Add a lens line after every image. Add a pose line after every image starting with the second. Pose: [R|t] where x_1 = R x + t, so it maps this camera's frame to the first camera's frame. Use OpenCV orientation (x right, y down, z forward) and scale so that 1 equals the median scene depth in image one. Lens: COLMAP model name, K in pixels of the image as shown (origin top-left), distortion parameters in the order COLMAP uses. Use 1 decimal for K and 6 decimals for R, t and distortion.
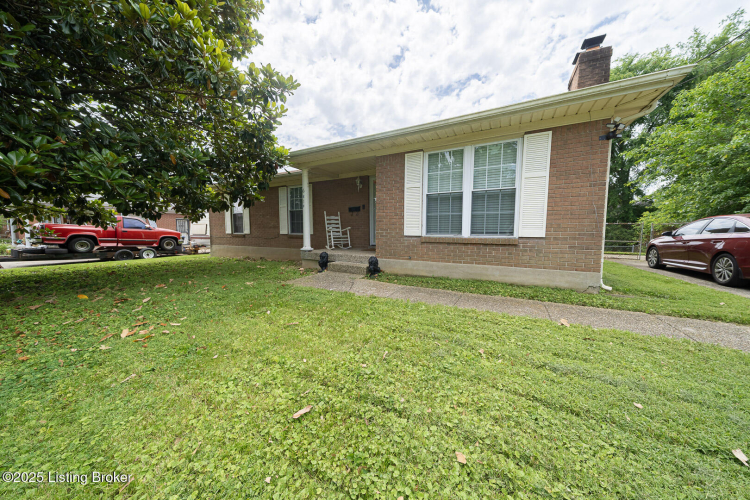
lens RADIAL K [[249.3, 0, 371.4], [0, 249.3, 249.2], [0, 0, 1]] dist [0.001149, -0.000232]
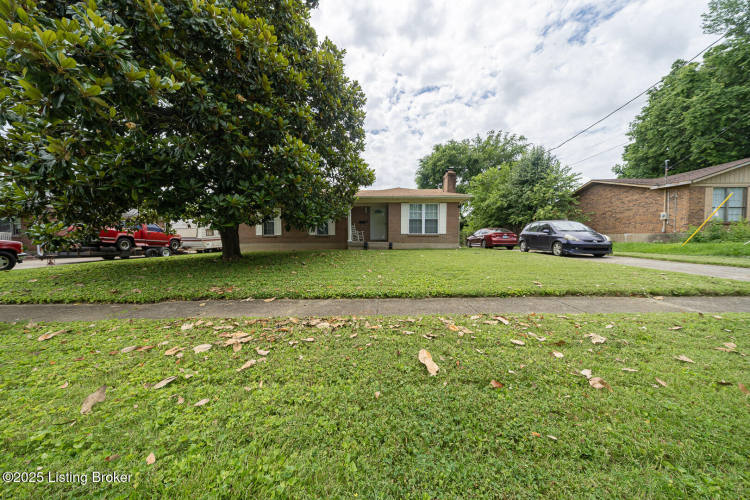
lens RADIAL K [[249.3, 0, 371.4], [0, 249.3, 249.2], [0, 0, 1]] dist [0.001149, -0.000232]
pose [[0.886811, -0.021308, 0.461641, -1.377962], [0.037272, 0.998980, -0.025490, 0.163398], [-0.460627, 0.039811, 0.886700, -1.187474]]
